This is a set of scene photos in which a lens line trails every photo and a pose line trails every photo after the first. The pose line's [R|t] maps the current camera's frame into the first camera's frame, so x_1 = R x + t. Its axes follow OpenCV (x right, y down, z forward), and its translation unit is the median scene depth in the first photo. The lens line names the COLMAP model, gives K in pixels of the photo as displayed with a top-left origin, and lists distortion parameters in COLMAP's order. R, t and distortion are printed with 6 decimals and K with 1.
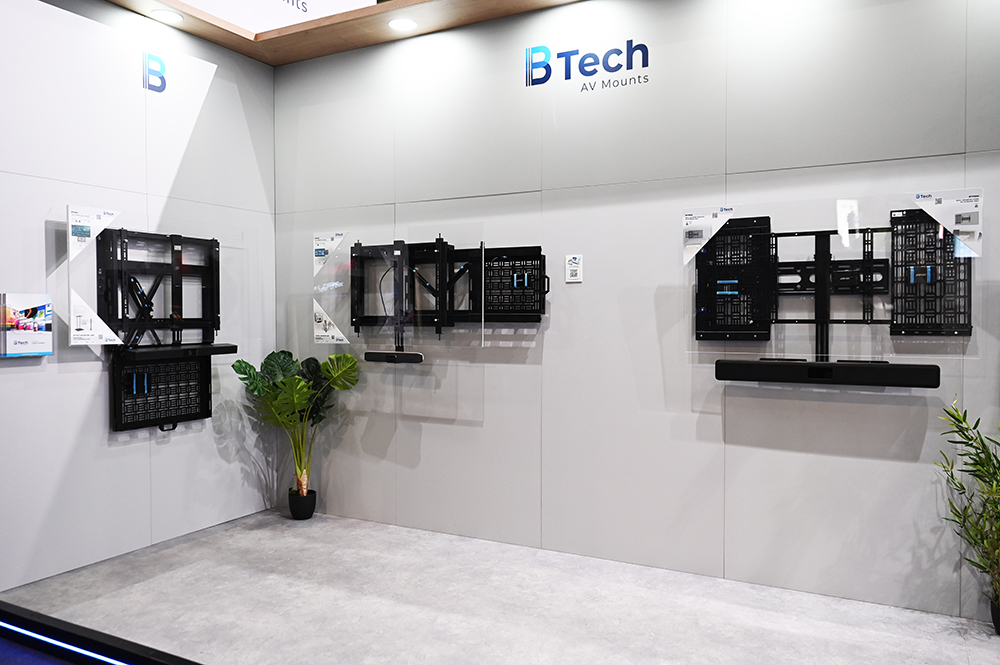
lens RADIAL K [[674.8, 0, 500.0], [0, 674.8, 332.5], [0, 0, 1]] dist [-0.002337, 0.003628]
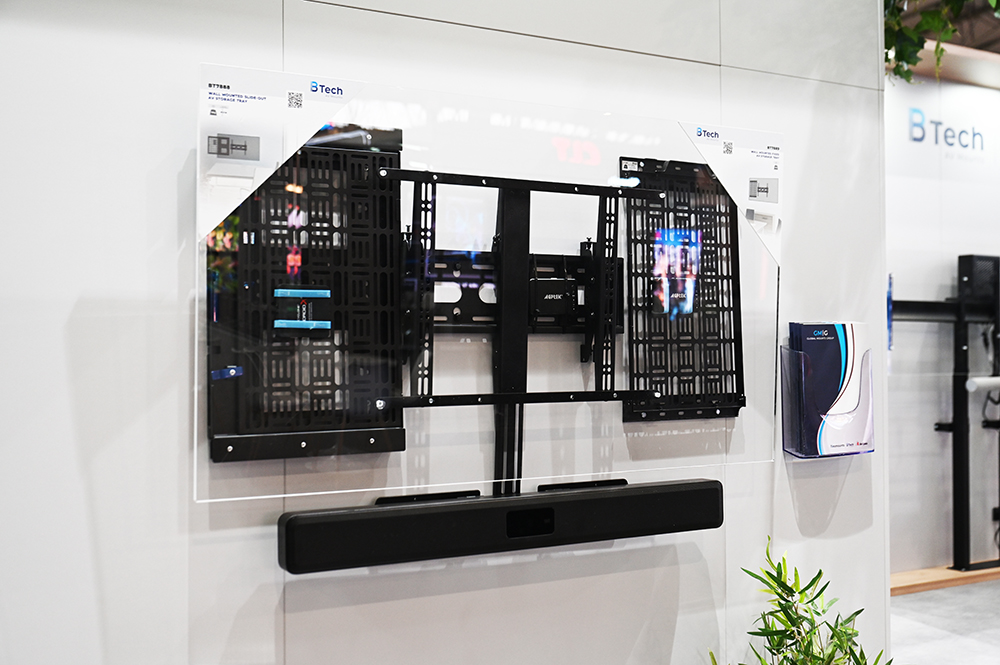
lens RADIAL K [[1090.7, 0, 500.0], [0, 1090.7, 332.5], [0, 0, 1]] dist [-0.029886, -0.007792]
pose [[0.535685, 0.014055, 0.844301, -0.100702], [0.032097, 0.998800, -0.036992, -0.031574], [-0.843808, 0.046916, 0.534591, 0.645610]]
